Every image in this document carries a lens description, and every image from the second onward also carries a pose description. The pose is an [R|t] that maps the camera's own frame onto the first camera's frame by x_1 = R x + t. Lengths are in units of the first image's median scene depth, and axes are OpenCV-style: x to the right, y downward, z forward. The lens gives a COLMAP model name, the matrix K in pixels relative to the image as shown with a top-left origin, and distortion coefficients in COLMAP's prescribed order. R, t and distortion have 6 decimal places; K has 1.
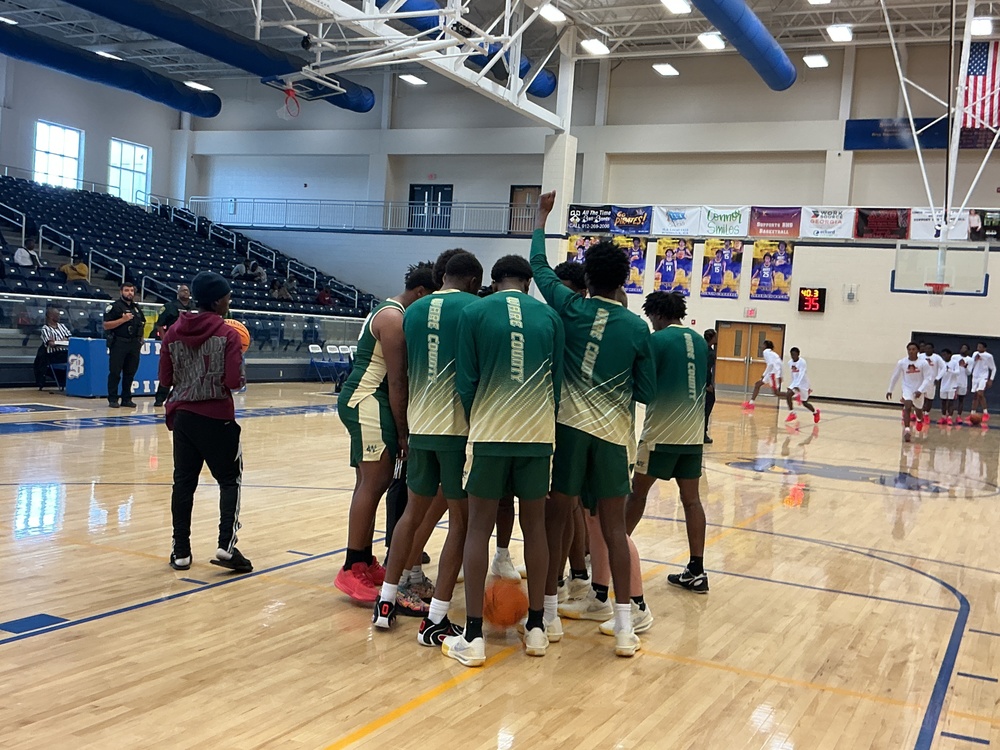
lens RADIAL K [[1113.7, 0, 496.6], [0, 1113.7, 379.1], [0, 0, 1]] dist [0.101777, 0.000000]
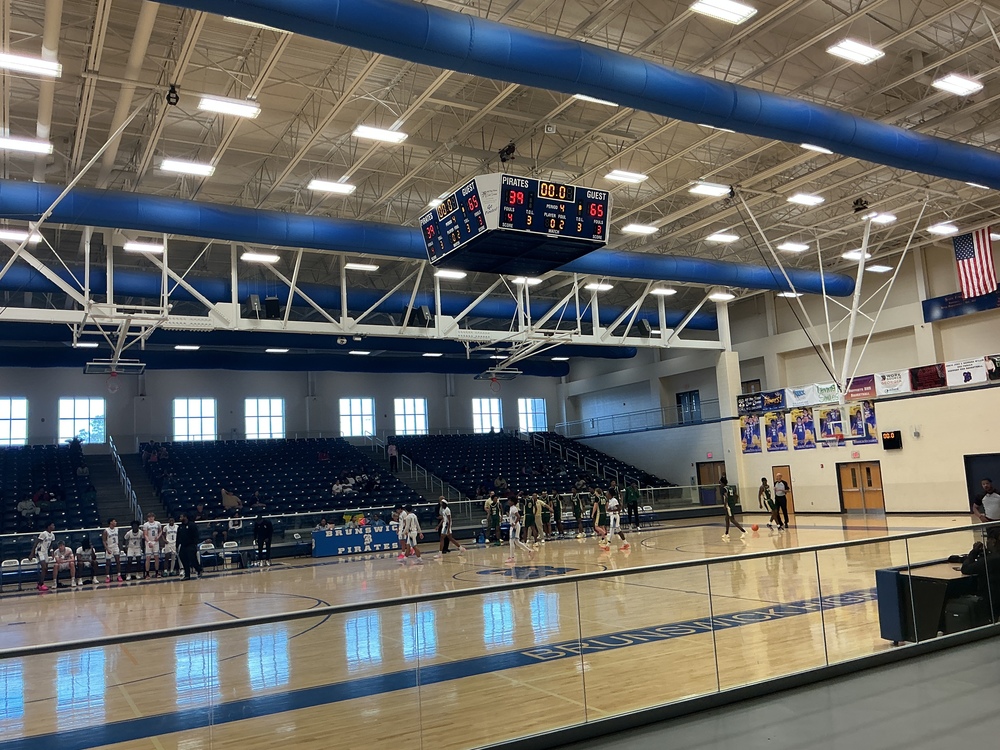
lens RADIAL K [[828.1, 0, 498.3], [0, 828.1, 374.0], [0, 0, 1]] dist [0.111835, -0.209262]
pose [[0.819602, -0.189421, -0.540714, 0.439493], [0.088919, 0.974385, -0.206562, 0.017519], [0.565991, 0.121219, 0.815451, -0.095193]]
